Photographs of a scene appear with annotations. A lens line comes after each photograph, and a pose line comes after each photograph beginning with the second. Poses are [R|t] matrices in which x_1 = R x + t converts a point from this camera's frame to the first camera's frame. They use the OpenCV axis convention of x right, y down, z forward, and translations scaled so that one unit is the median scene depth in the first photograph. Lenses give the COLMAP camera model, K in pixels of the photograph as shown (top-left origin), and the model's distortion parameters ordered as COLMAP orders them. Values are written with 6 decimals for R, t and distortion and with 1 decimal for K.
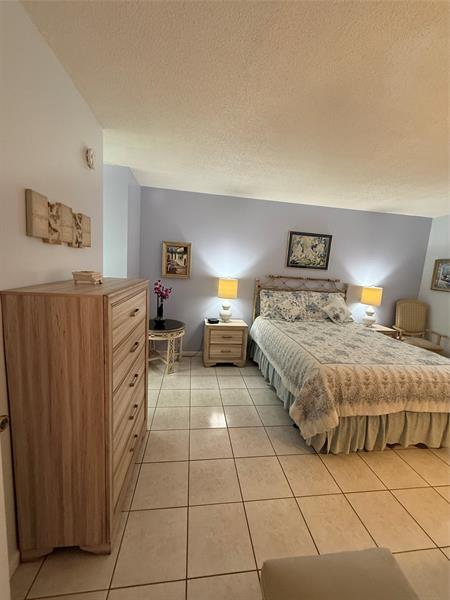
lens RADIAL K [[239.0, 0, 224.8], [0, 239.0, 297.5], [0, 0, 1]] dist [-0.003791, 0.000964]
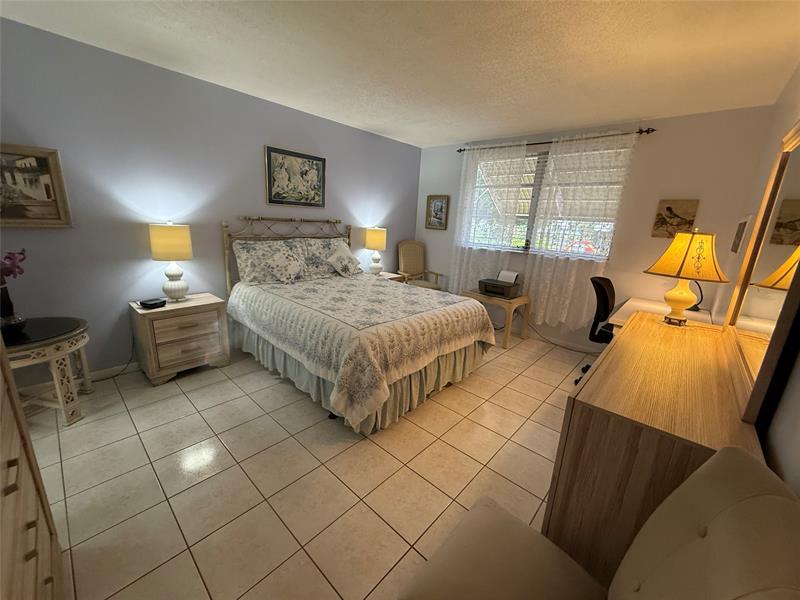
lens RADIAL K [[318.7, 0, 397.6], [0, 318.7, 299.9], [0, 0, 1]] dist [-0.003791, 0.000964]
pose [[0.768255, -0.183520, 0.613273, -0.065492], [0.083748, 0.978605, 0.187932, -0.001712], [-0.634642, -0.093019, 0.767188, 0.078856]]
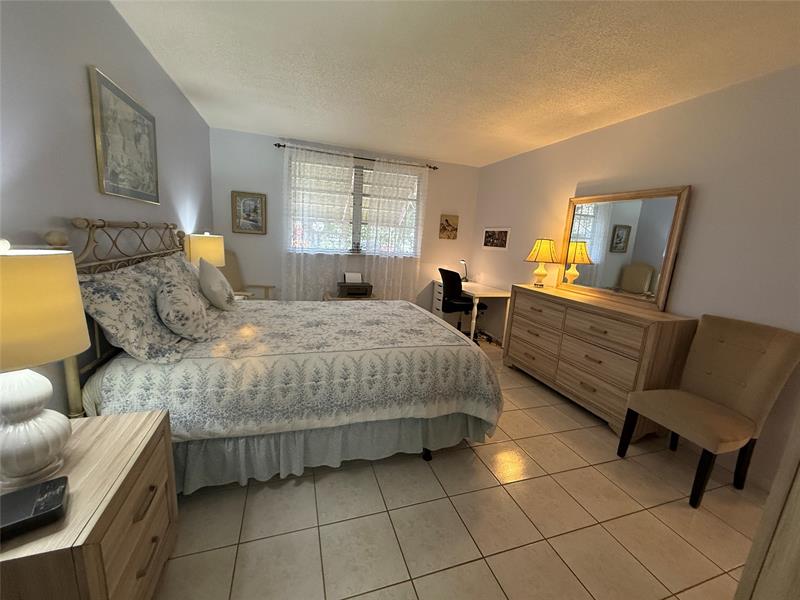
lens RADIAL K [[318.7, 0, 397.1], [0, 318.7, 301.4], [0, 0, 1]] dist [-0.003791, 0.000964]
pose [[-0.179429, -0.272447, 0.945293, -0.278344], [0.058060, 0.956279, 0.286634, -0.097113], [-0.982056, 0.106314, -0.155766, 0.787865]]
